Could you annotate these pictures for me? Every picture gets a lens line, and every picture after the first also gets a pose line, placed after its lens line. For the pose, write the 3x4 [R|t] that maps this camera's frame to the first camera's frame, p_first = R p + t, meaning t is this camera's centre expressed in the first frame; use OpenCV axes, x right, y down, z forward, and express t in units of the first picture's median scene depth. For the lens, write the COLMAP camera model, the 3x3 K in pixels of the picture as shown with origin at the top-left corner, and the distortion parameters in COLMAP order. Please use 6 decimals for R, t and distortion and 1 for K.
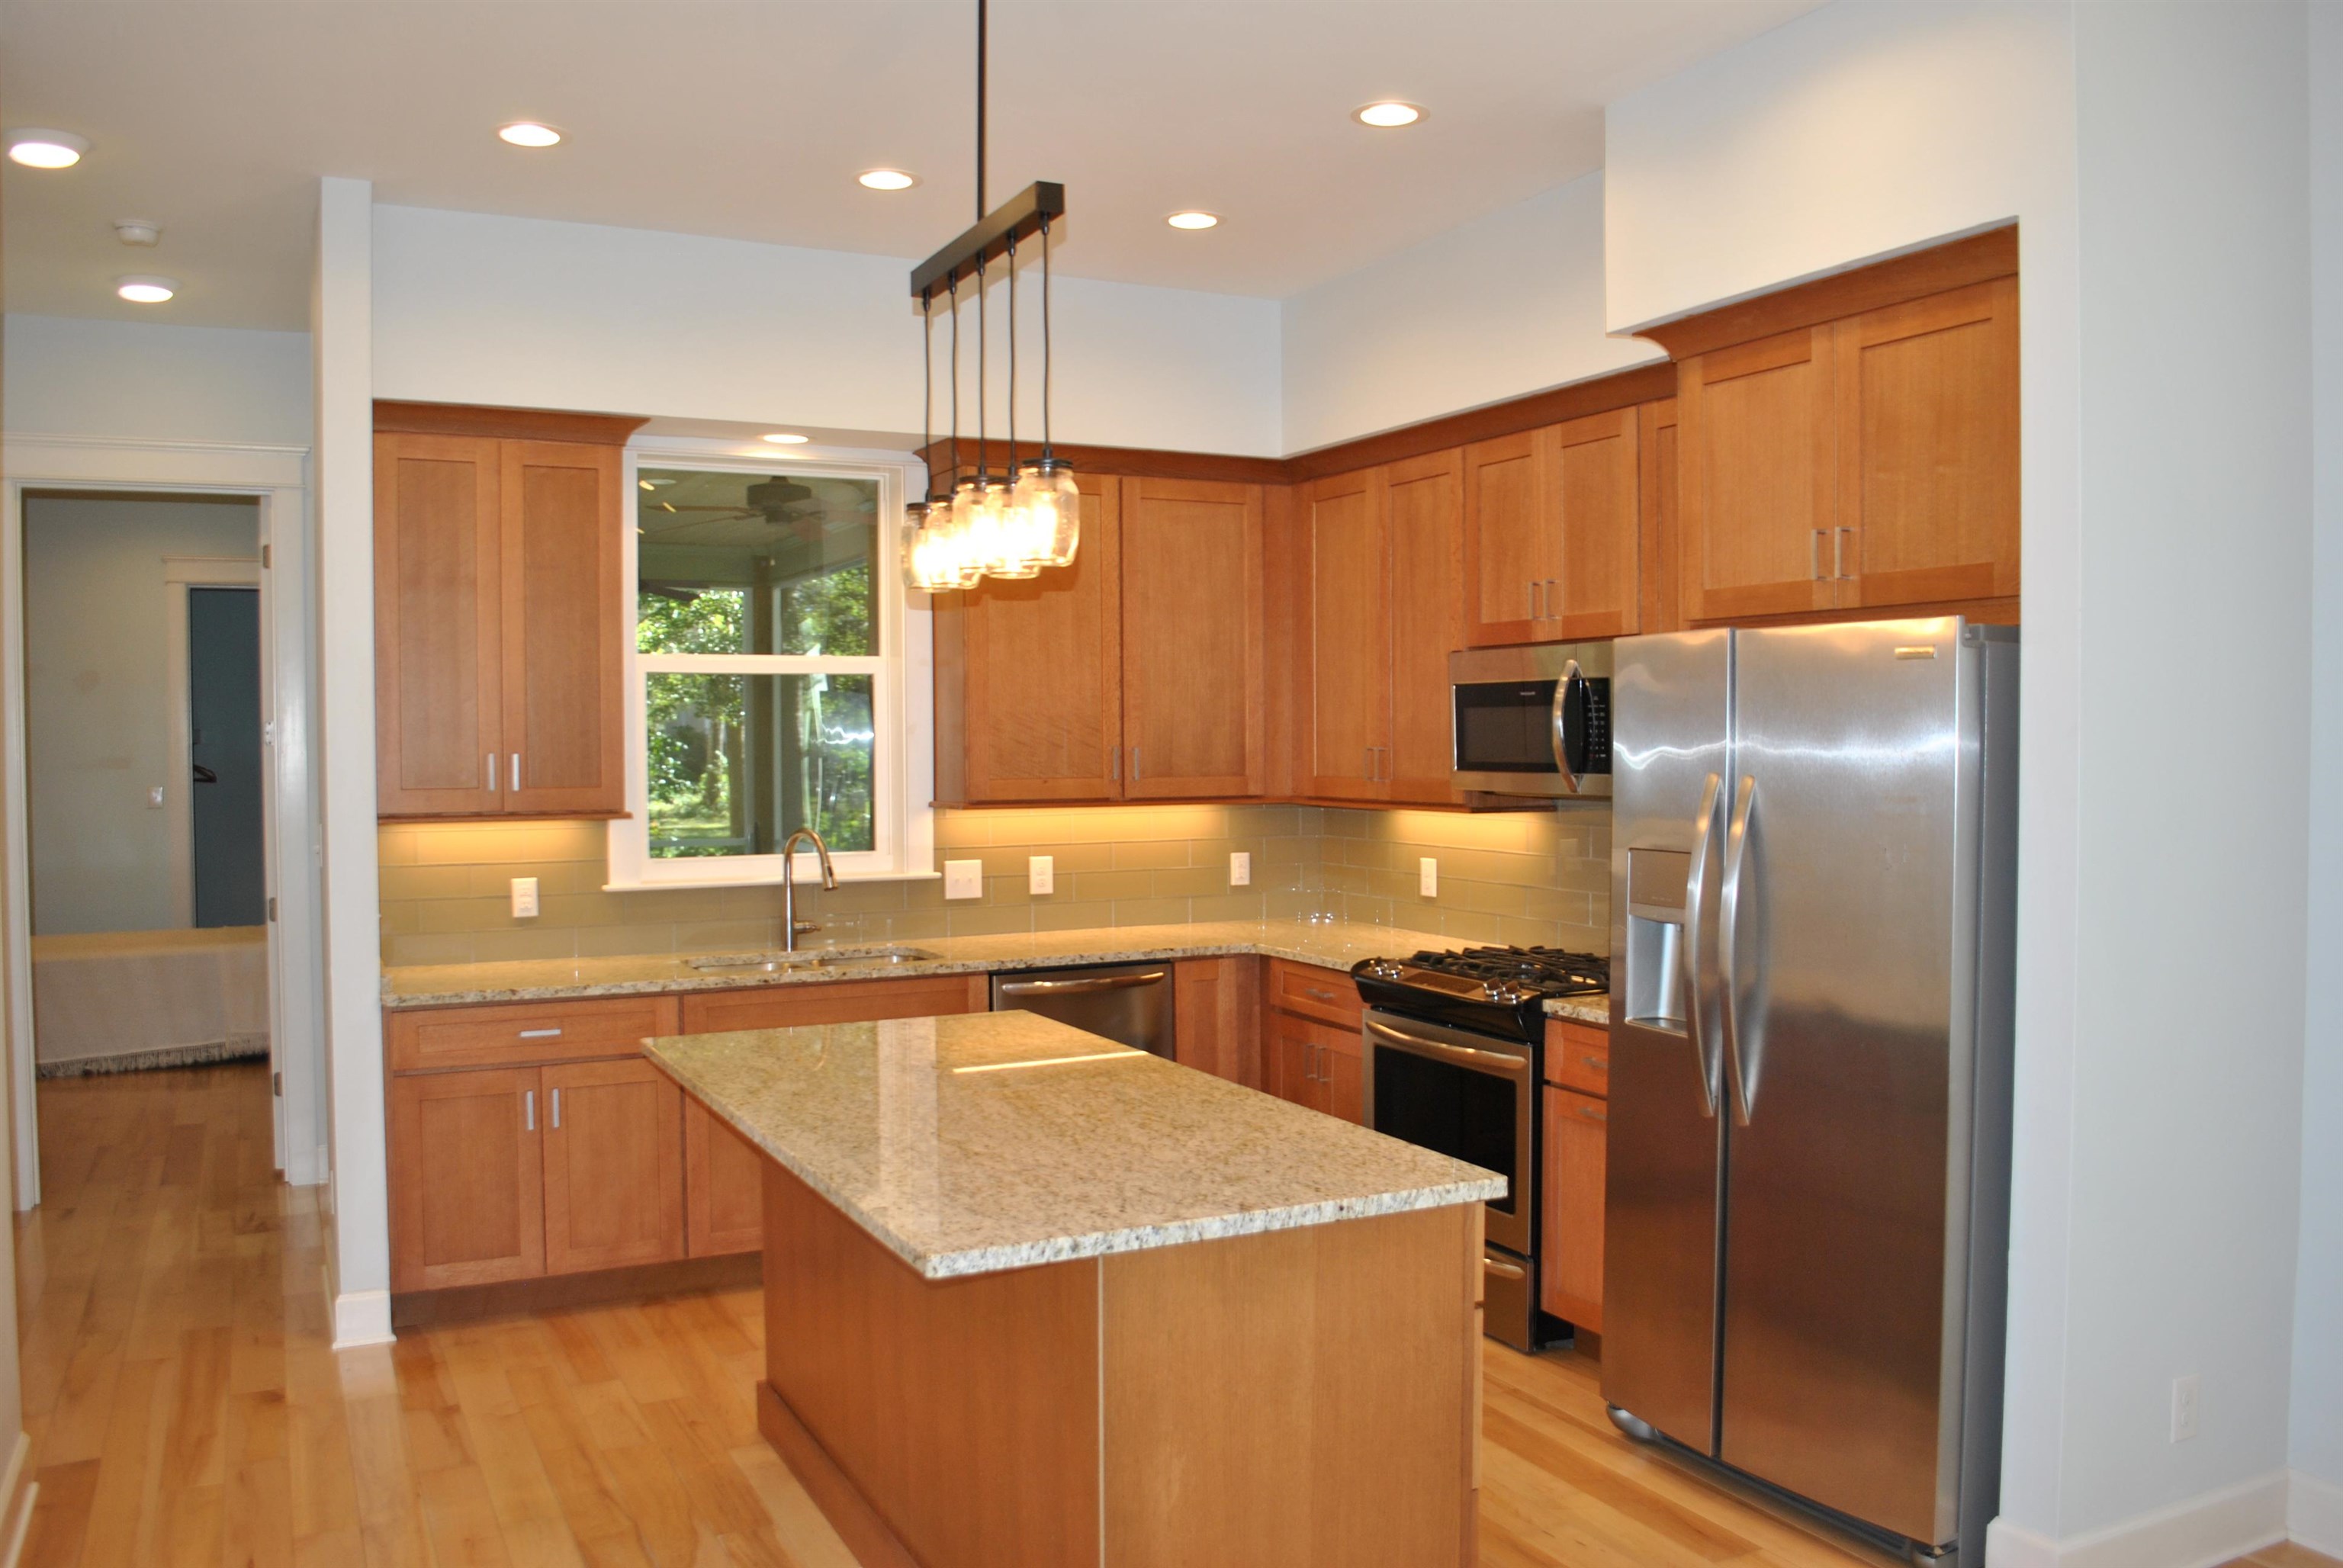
lens RADIAL K [[1850.7, 0, 1171.5], [0, 1850.7, 784.0], [0, 0, 1]] dist [-0.085047, 0.012806]
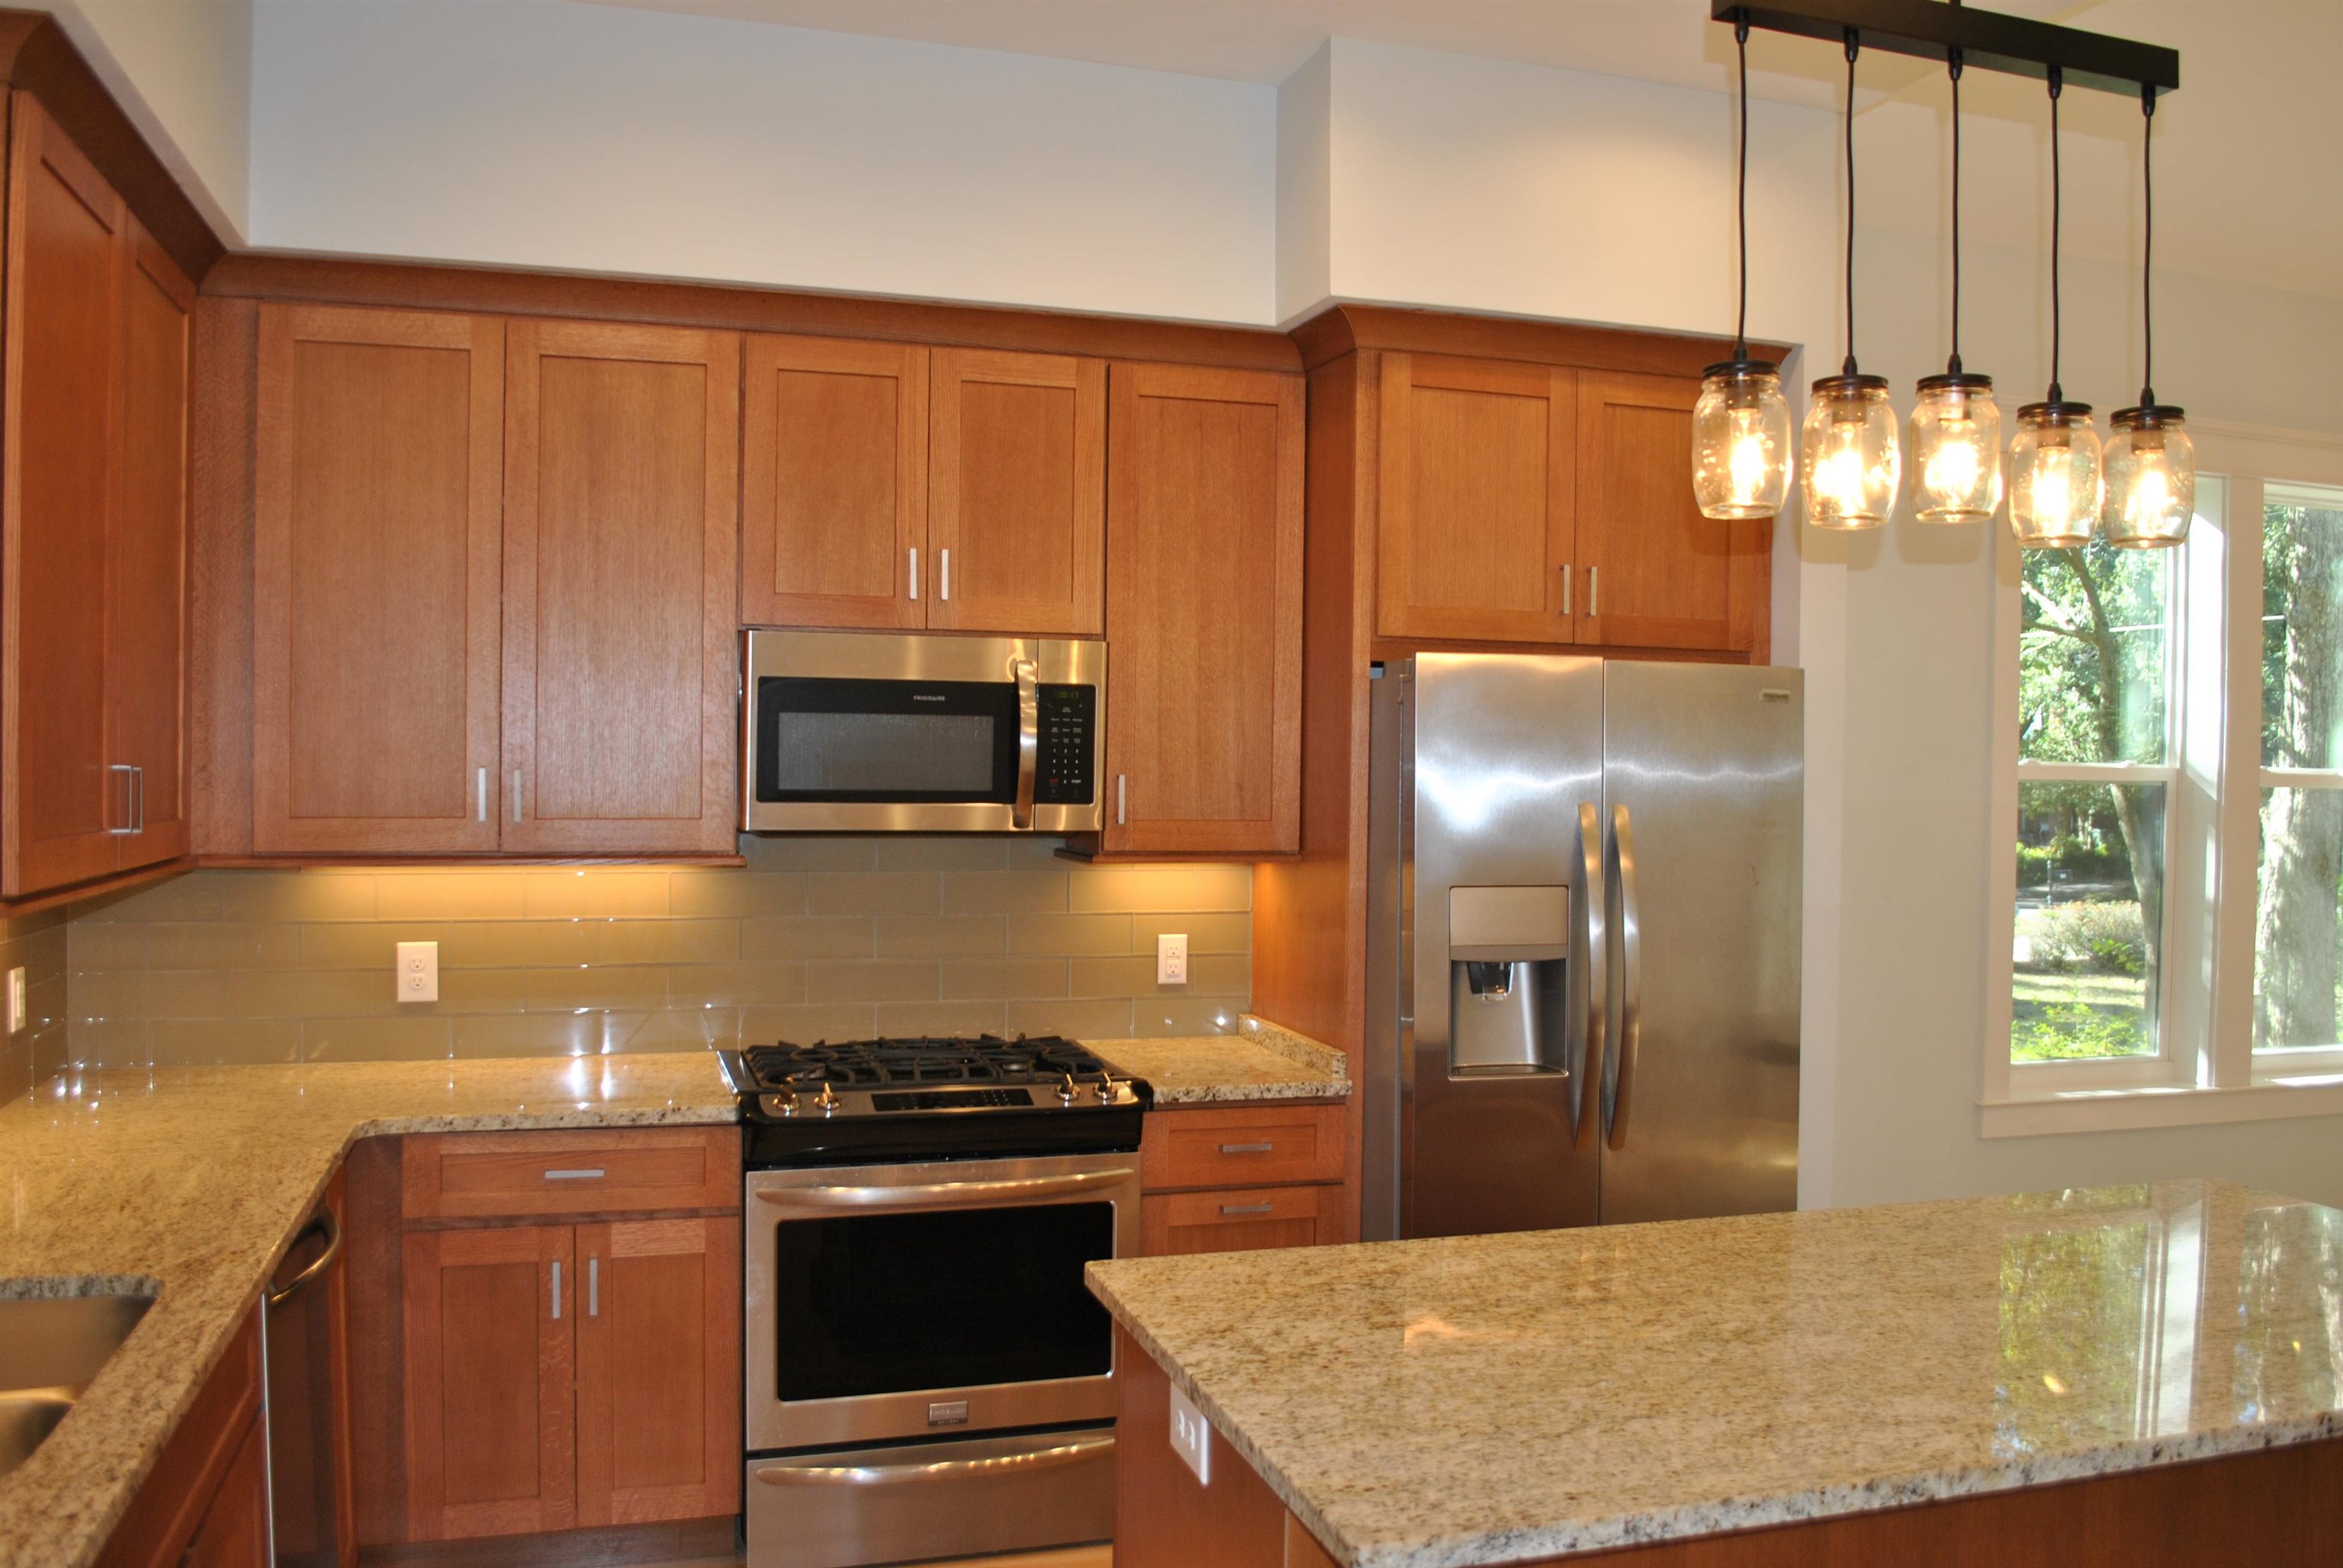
lens RADIAL K [[1872.8, 0, 1196.3], [0, 1872.8, 758.8], [0, 0, 1]] dist [-0.062291, 0.001384]
pose [[0.162873, 0.003617, 0.986640, -0.476161], [0.012058, 0.999911, -0.005656, -0.016582], [-0.986573, 0.012818, 0.162815, 0.679315]]
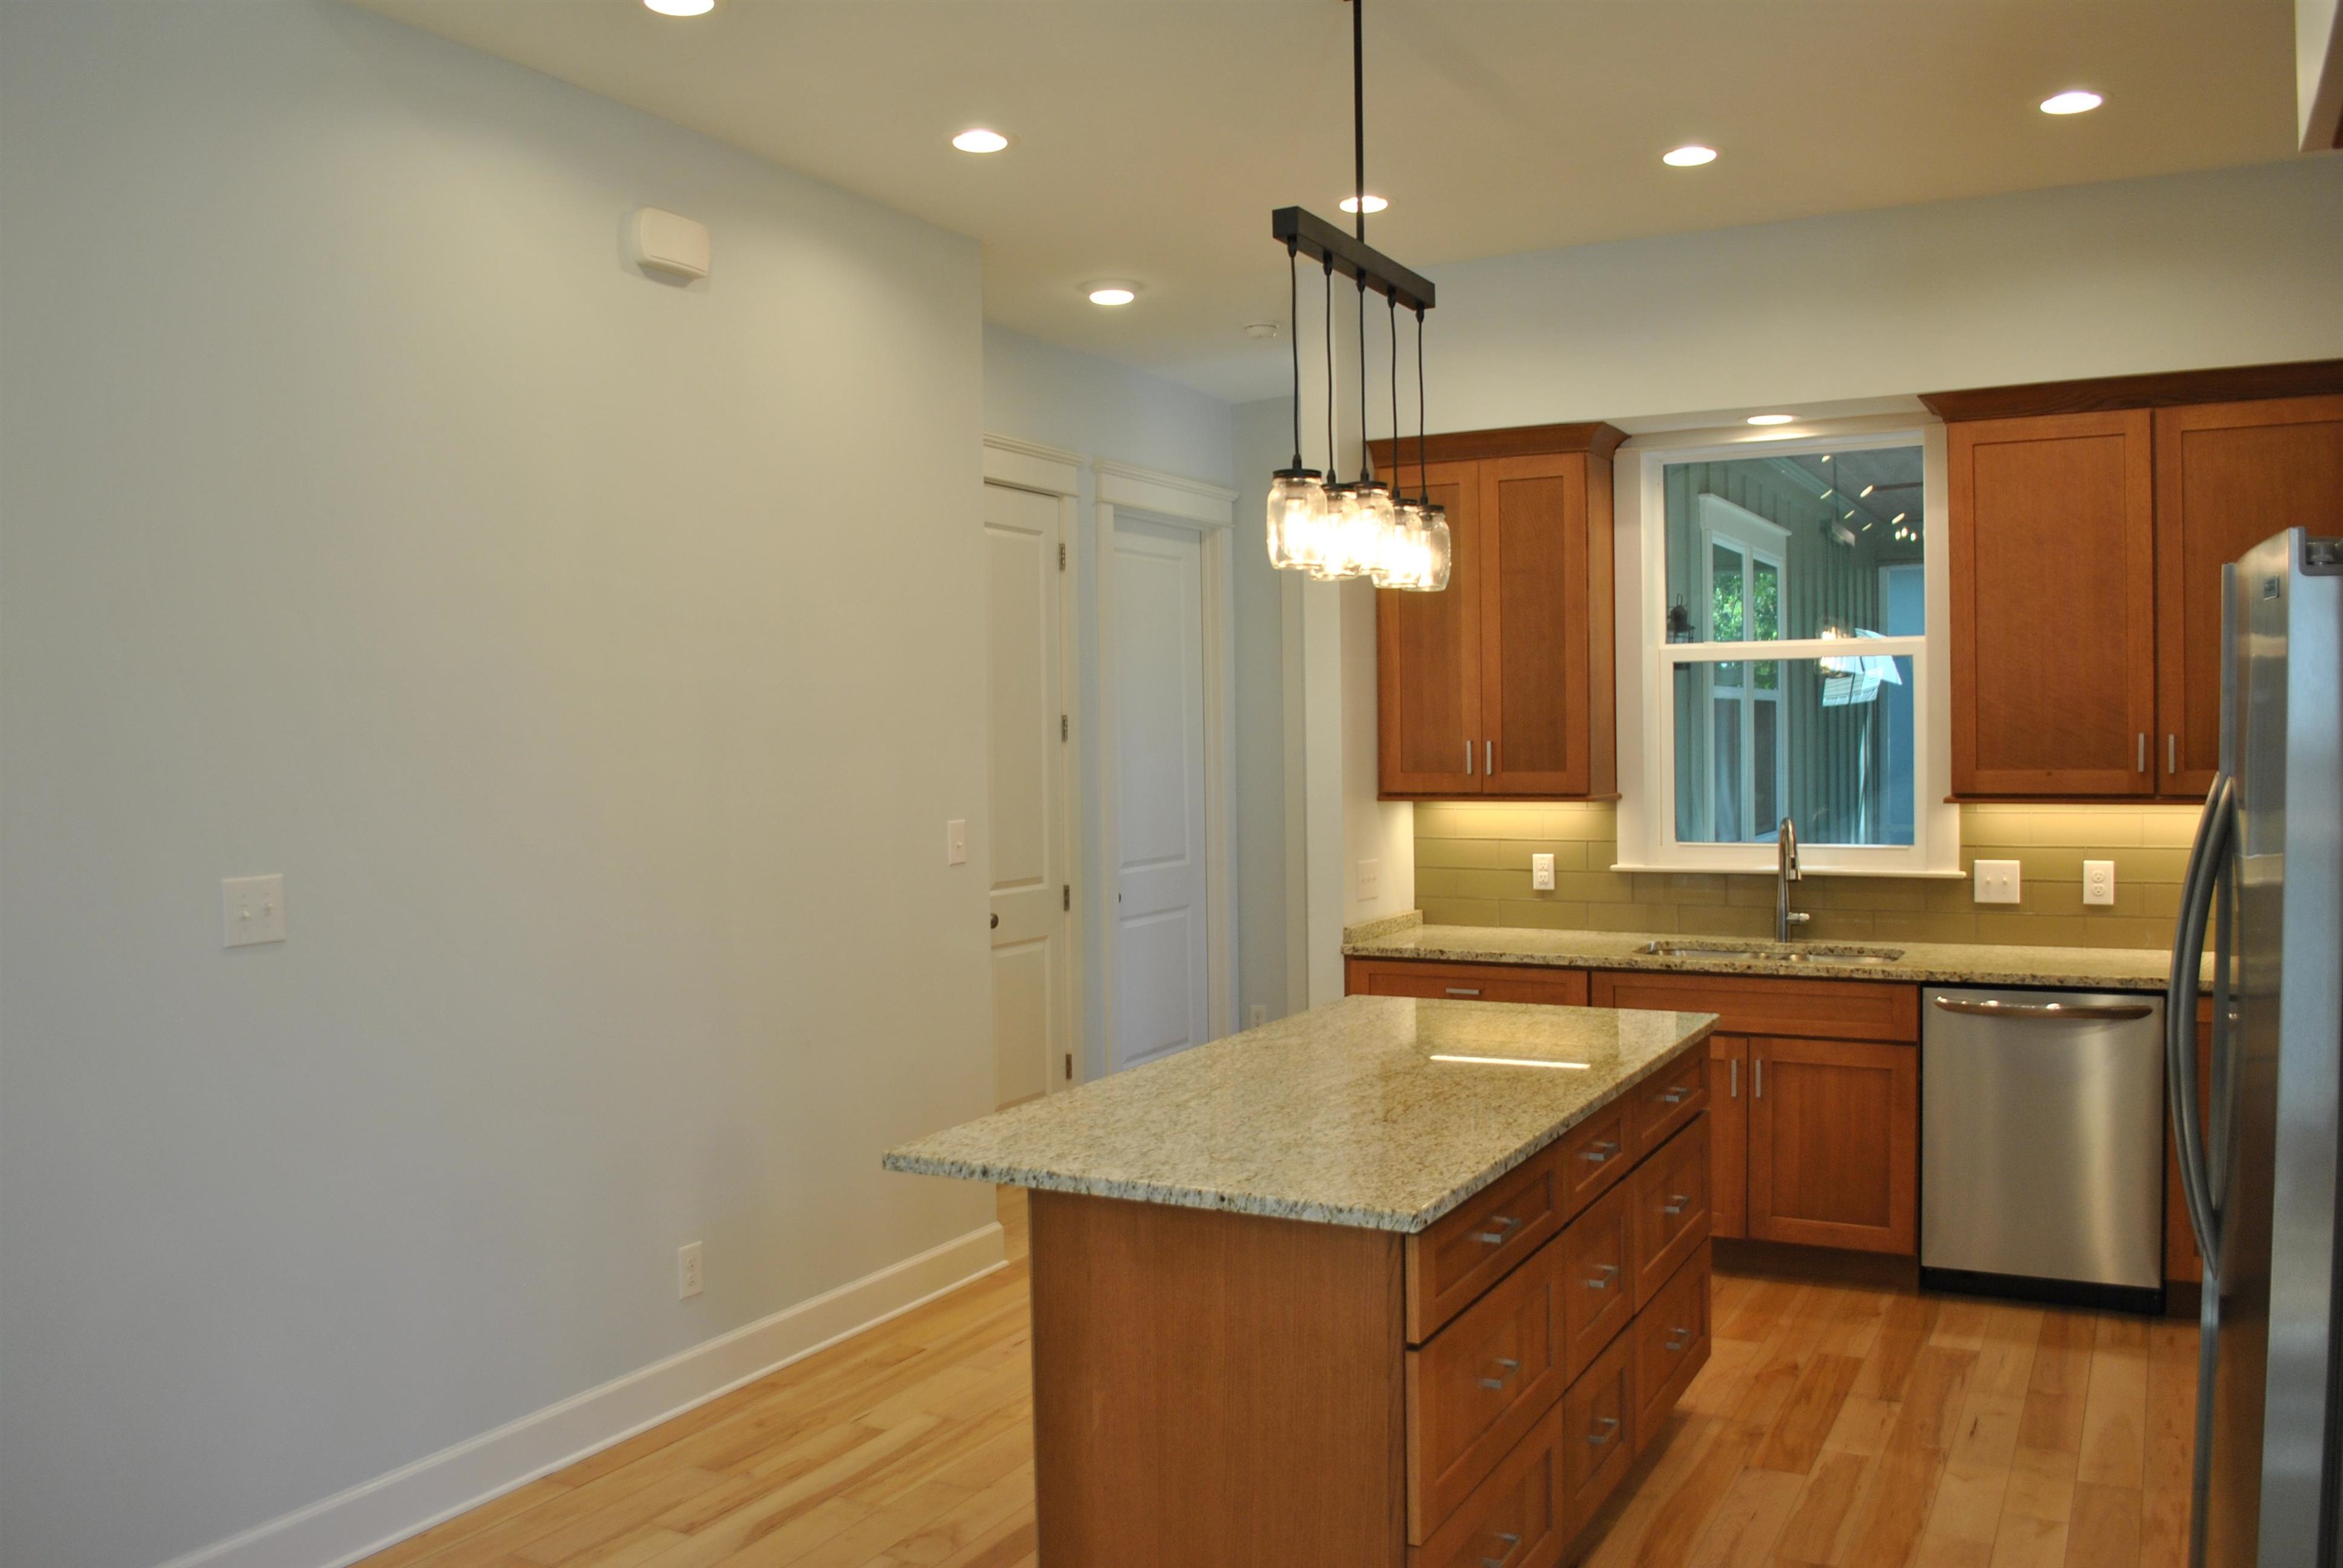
lens RADIAL K [[1872.8, 0, 1196.3], [0, 1872.8, 758.8], [0, 0, 1]] dist [-0.062291, 0.001384]
pose [[0.578733, 0.010519, -0.815449, 0.421248], [-0.010666, 0.999929, 0.005330, -0.008930], [0.815447, 0.005613, 0.578805, 0.175809]]
